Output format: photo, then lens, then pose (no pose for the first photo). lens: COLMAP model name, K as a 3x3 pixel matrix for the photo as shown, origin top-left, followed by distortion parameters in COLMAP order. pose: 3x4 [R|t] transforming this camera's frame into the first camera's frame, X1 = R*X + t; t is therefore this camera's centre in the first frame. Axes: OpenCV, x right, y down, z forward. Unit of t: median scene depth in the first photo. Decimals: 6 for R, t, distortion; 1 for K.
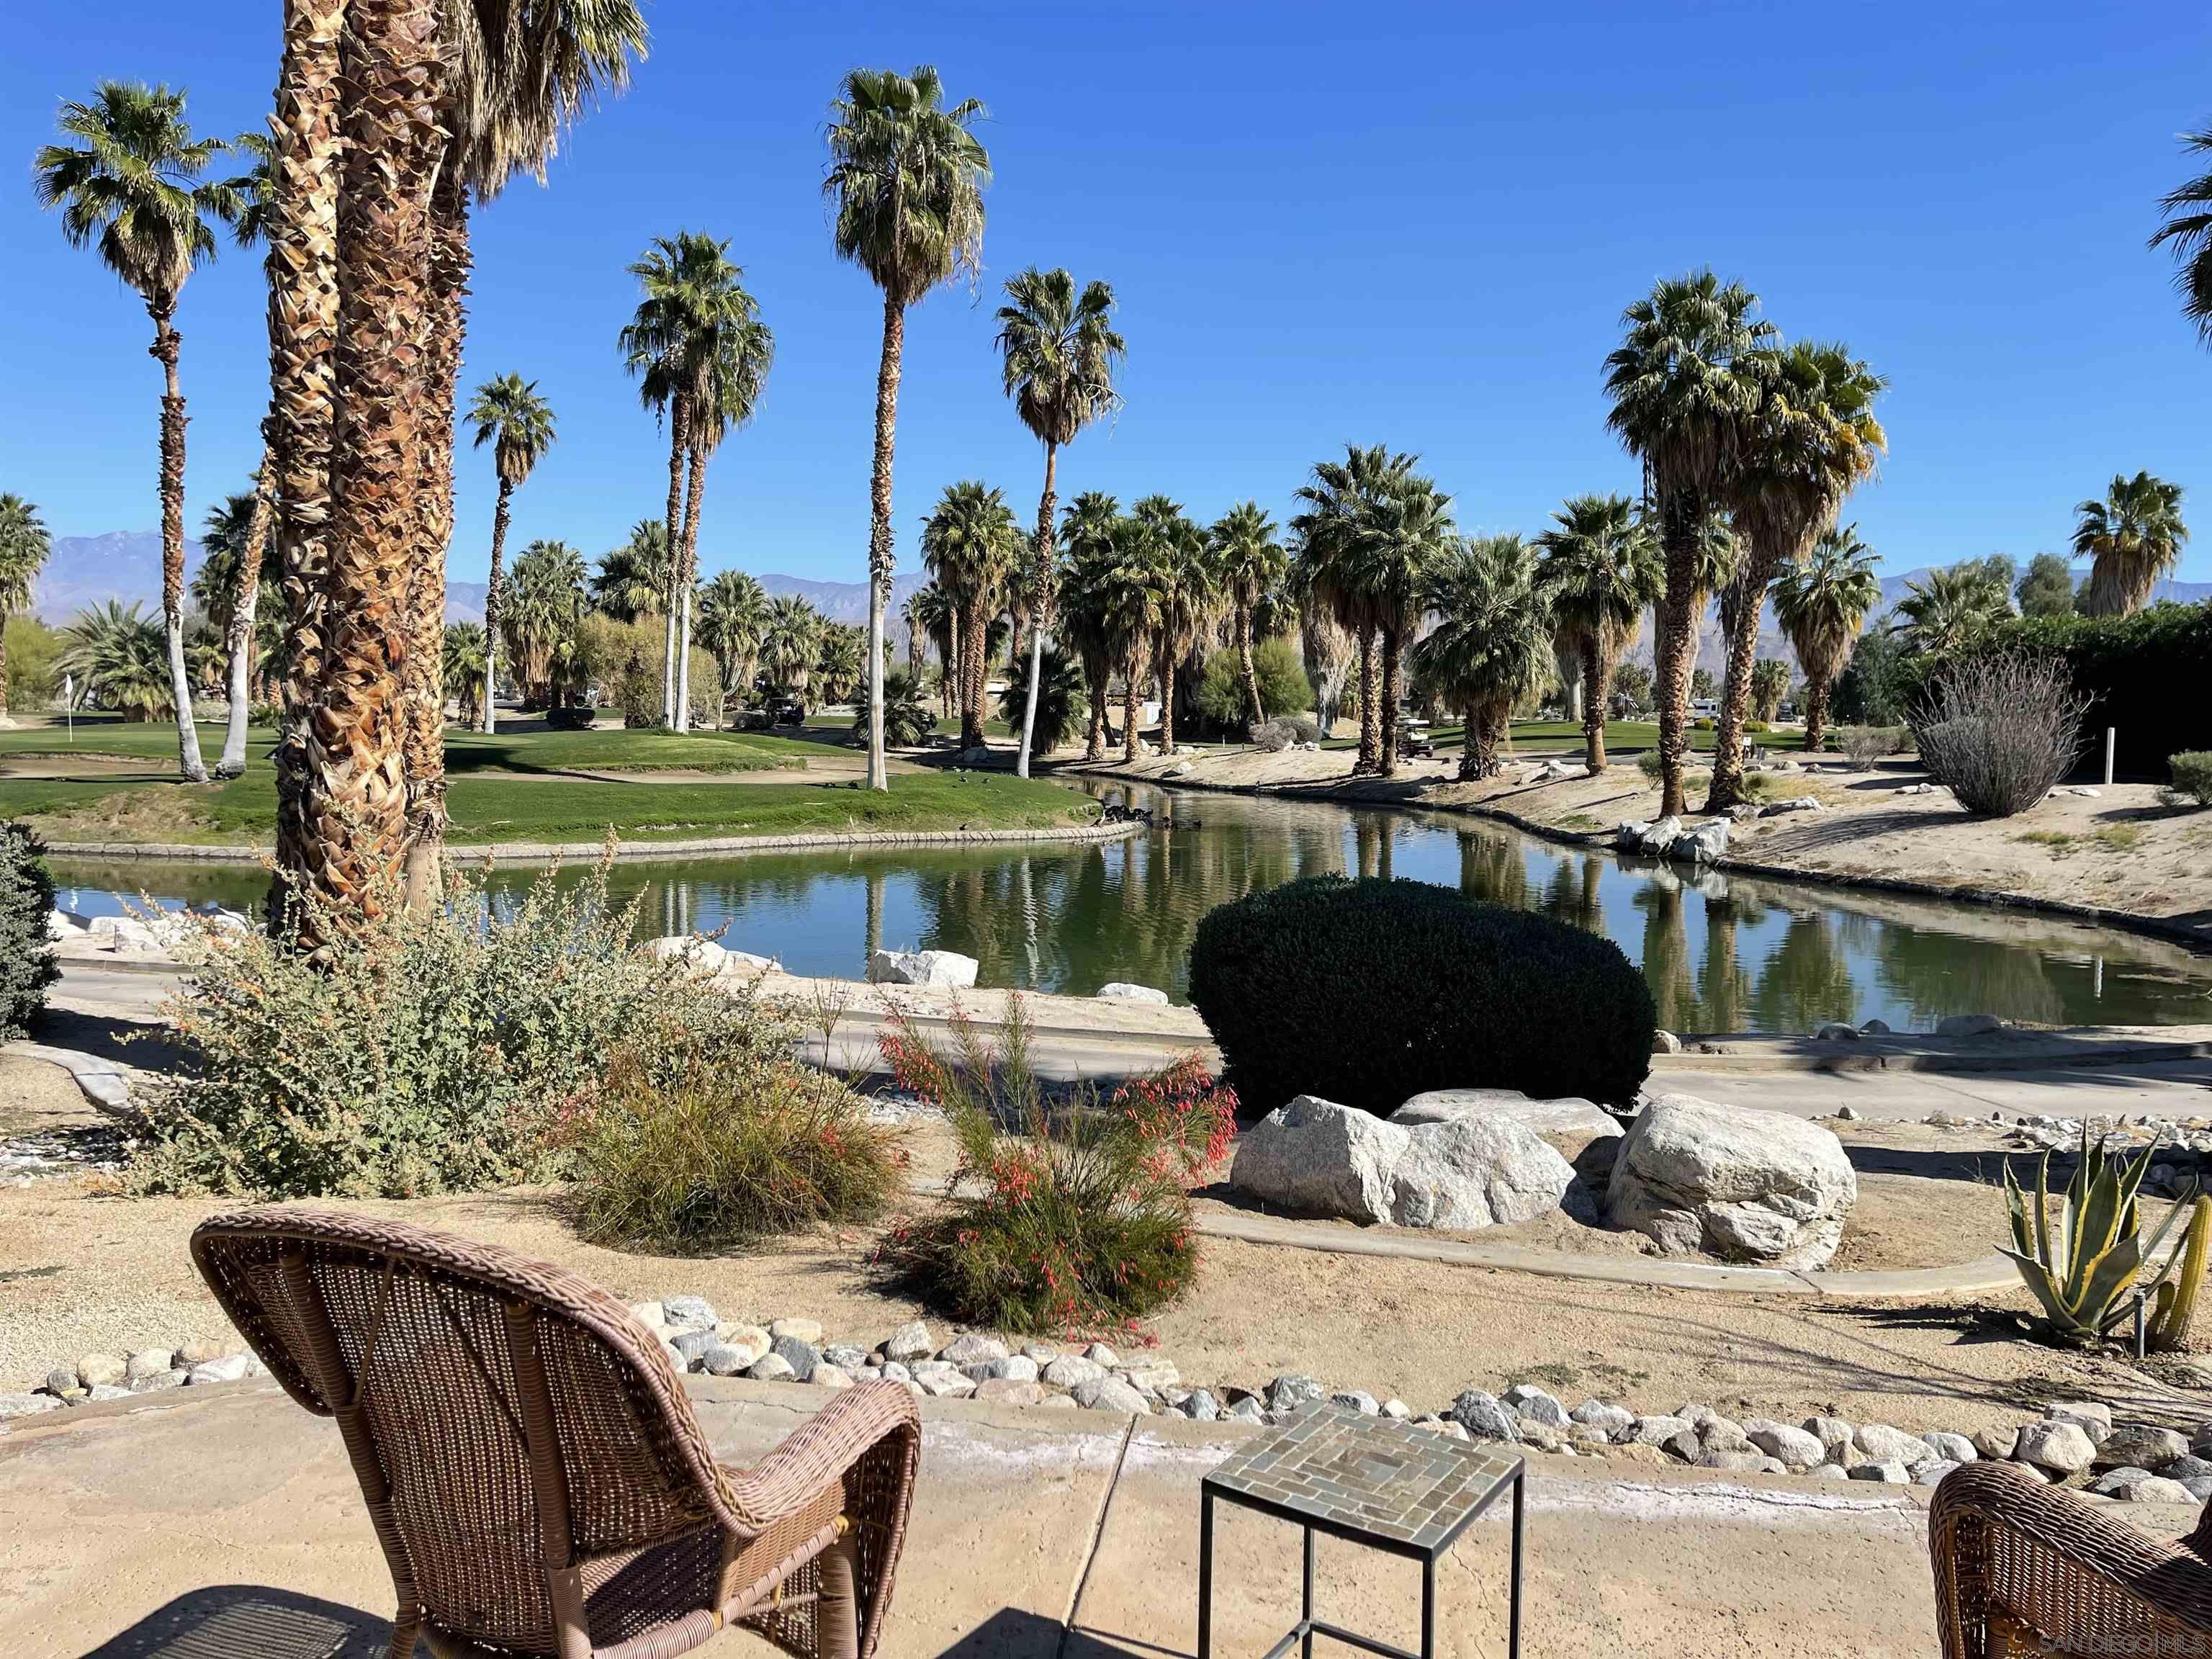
lens RADIAL K [[1680.4, 0, 1099.6], [0, 1680.4, 861.4], [0, 0, 1]] dist [0.084626, -0.100349]
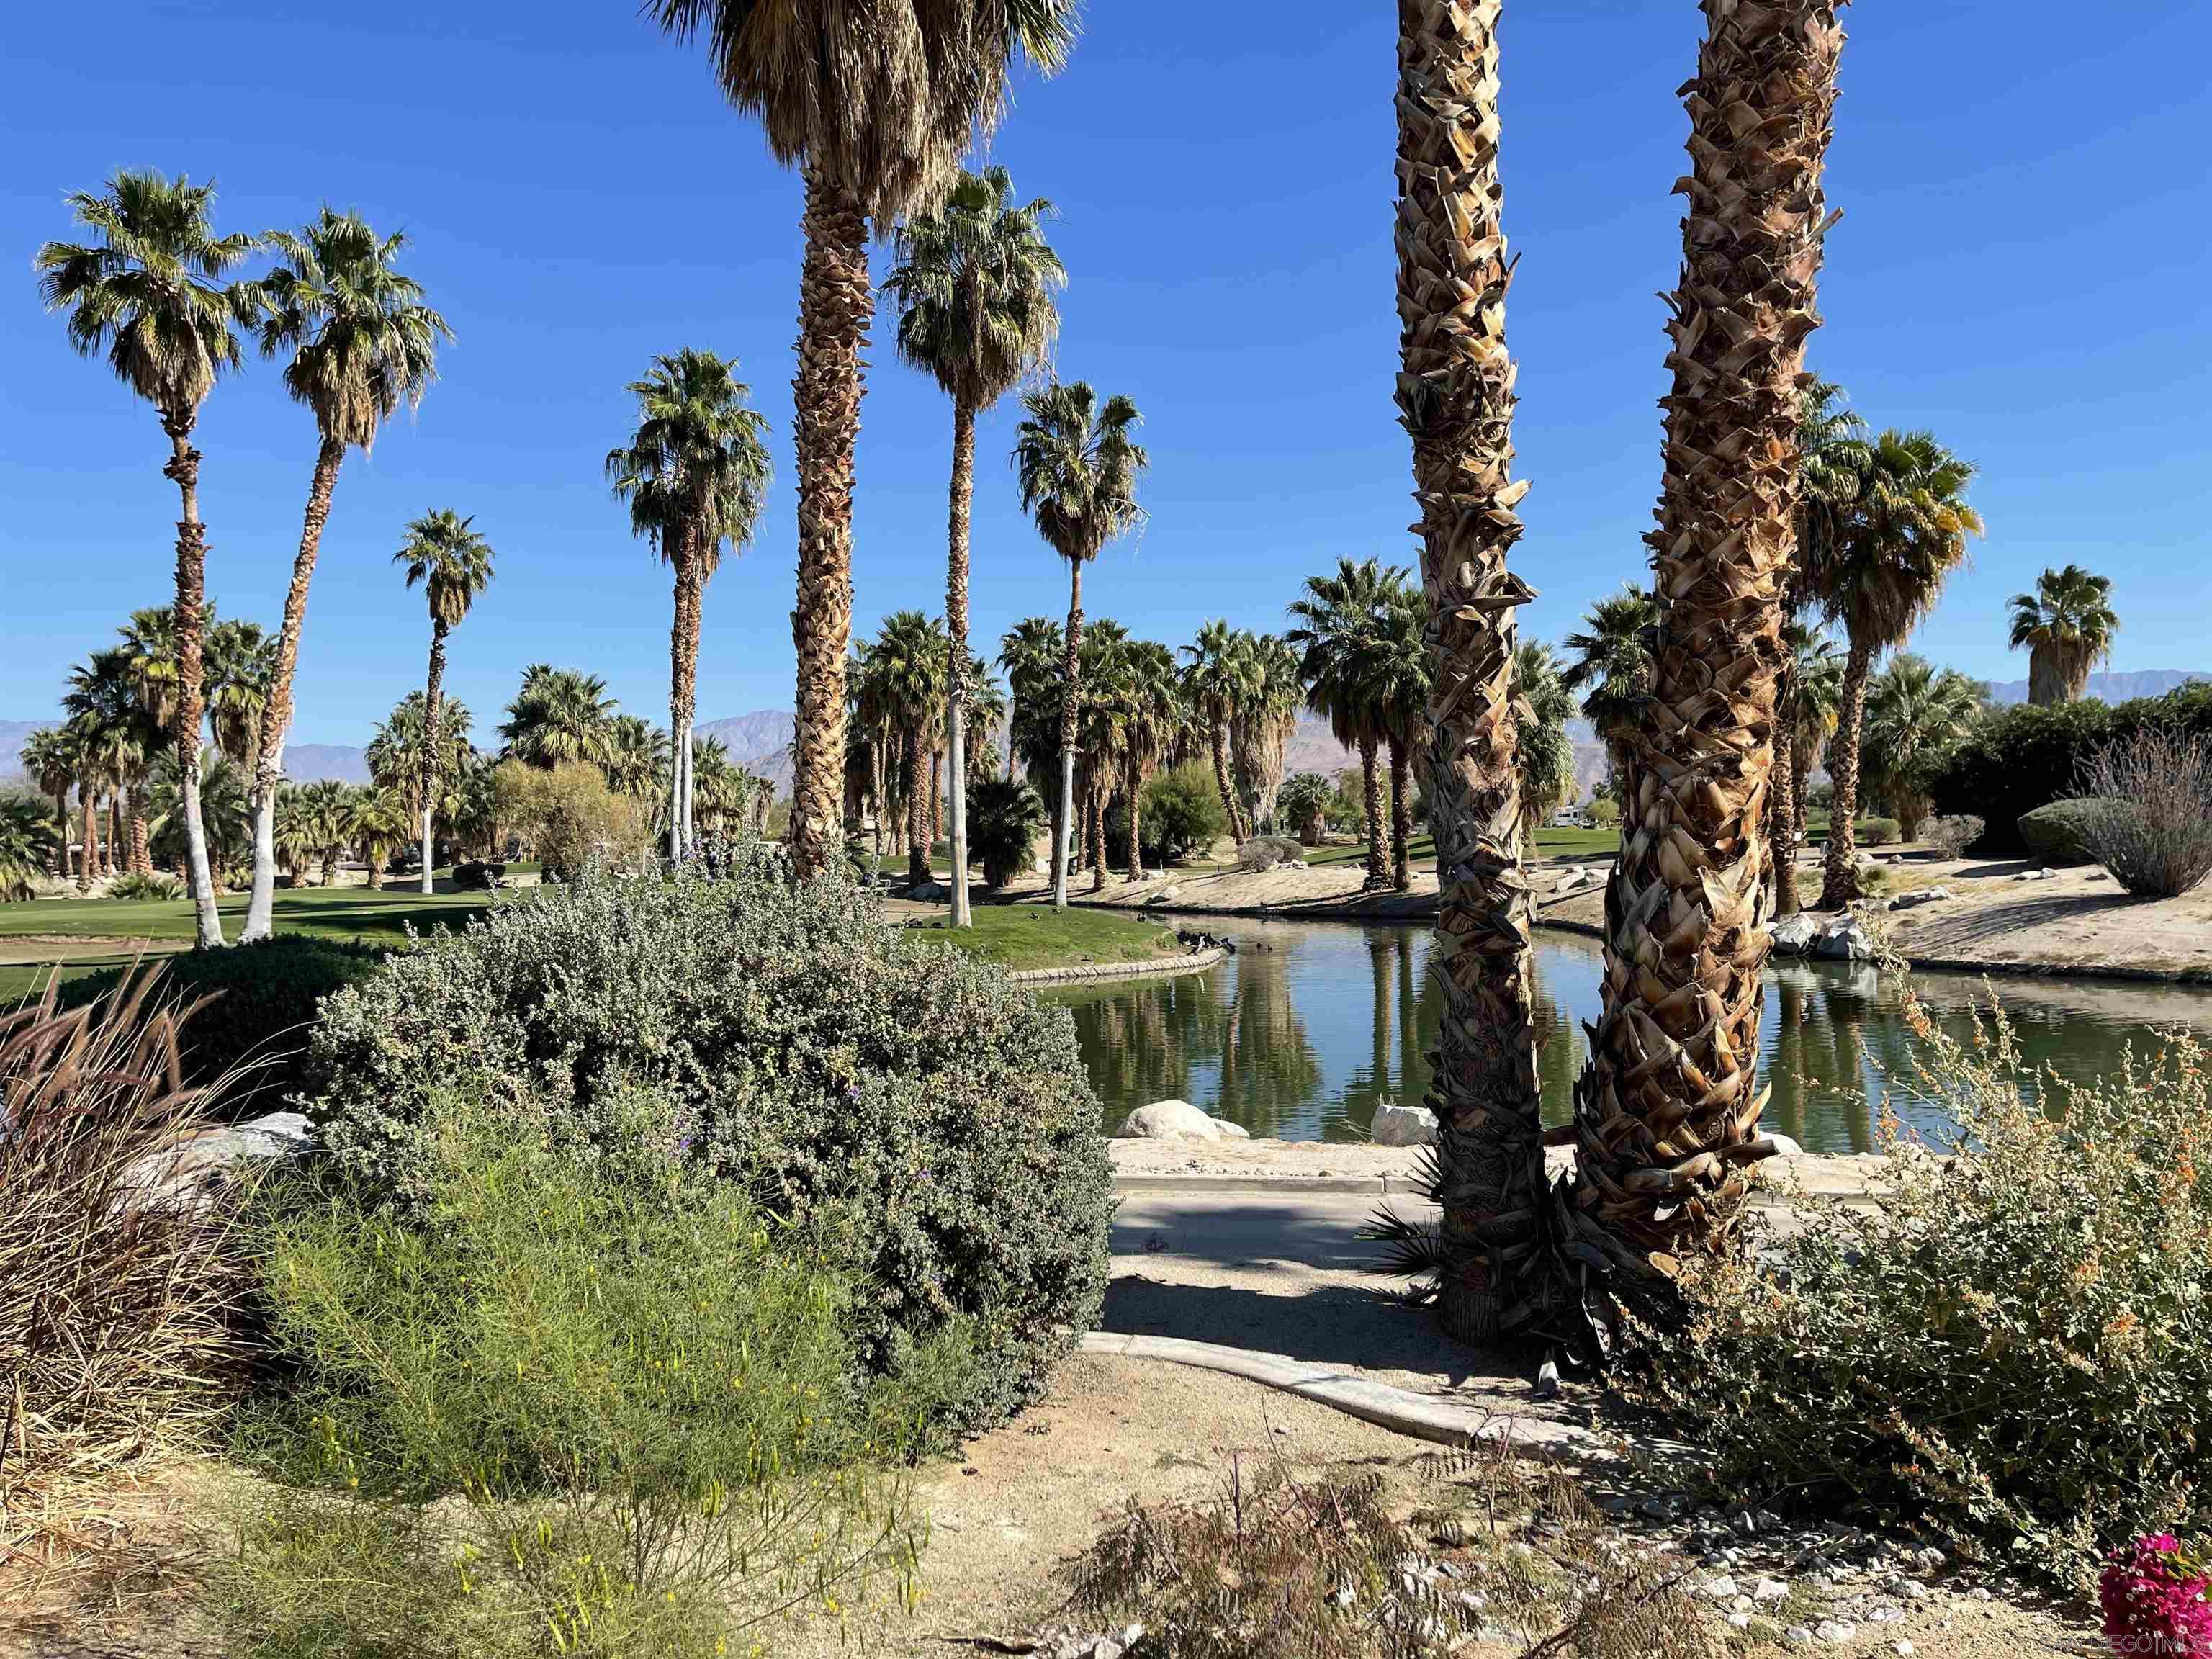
lens RADIAL K [[1680.4, 0, 1099.6], [0, 1680.4, 861.4], [0, 0, 1]] dist [0.084626, -0.100349]
pose [[0.992763, -0.046901, 0.110552, -0.129459], [0.055459, 0.995591, -0.075651, -0.004189], [-0.106516, 0.081234, 0.990987, 0.066070]]
